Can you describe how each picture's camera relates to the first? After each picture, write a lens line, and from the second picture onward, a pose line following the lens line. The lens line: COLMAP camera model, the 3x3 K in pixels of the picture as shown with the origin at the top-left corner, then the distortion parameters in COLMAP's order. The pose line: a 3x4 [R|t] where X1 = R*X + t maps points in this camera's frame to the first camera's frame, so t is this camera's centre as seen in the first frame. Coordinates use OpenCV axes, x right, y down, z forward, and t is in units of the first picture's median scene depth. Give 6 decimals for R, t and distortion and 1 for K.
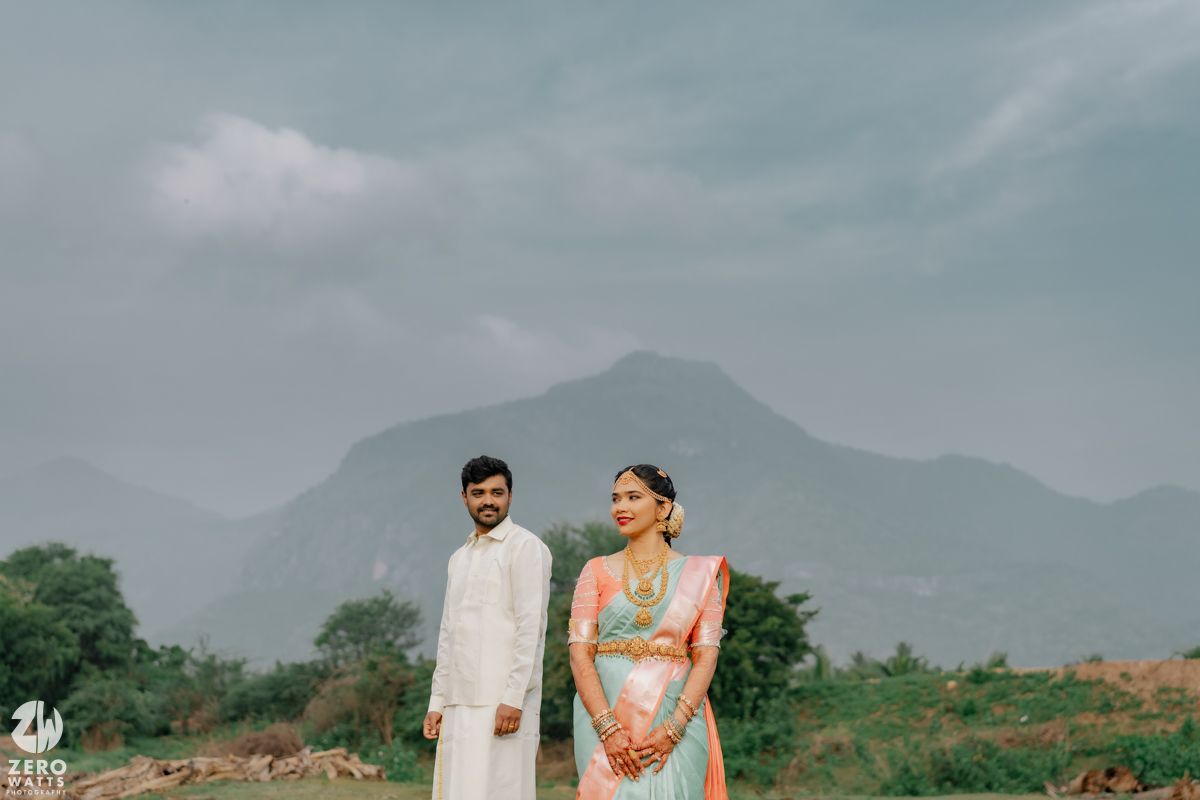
lens RADIAL K [[2052.2, 0, 599.9], [0, 2052.2, 399.9], [0, 0, 1]] dist [0.003859, 0.000000]
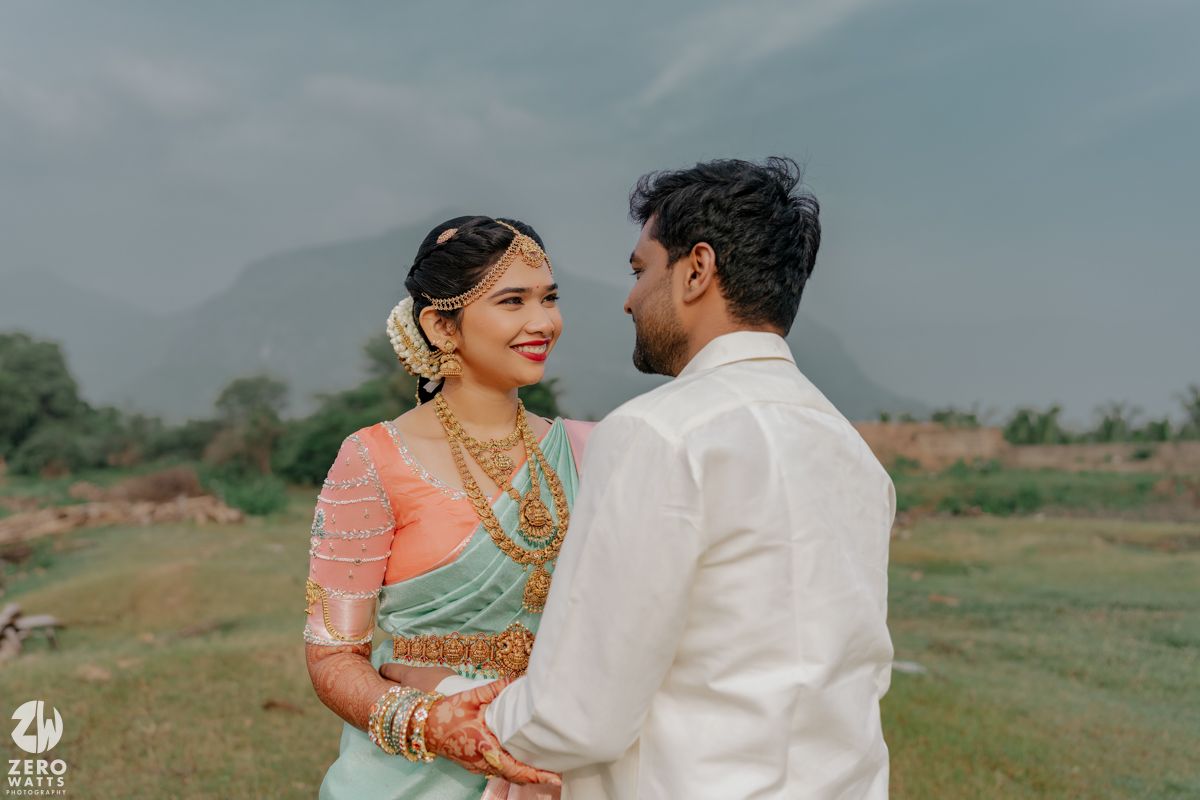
lens RADIAL K [[1222.1, 0, 598.8], [0, 1222.1, 395.8], [0, 0, 1]] dist [0.023176, 0.000000]
pose [[0.988316, 0.029231, 0.149590, -0.000786], [-0.045829, 0.993013, 0.108745, 0.006080], [-0.145366, -0.114330, 0.982750, 0.124609]]
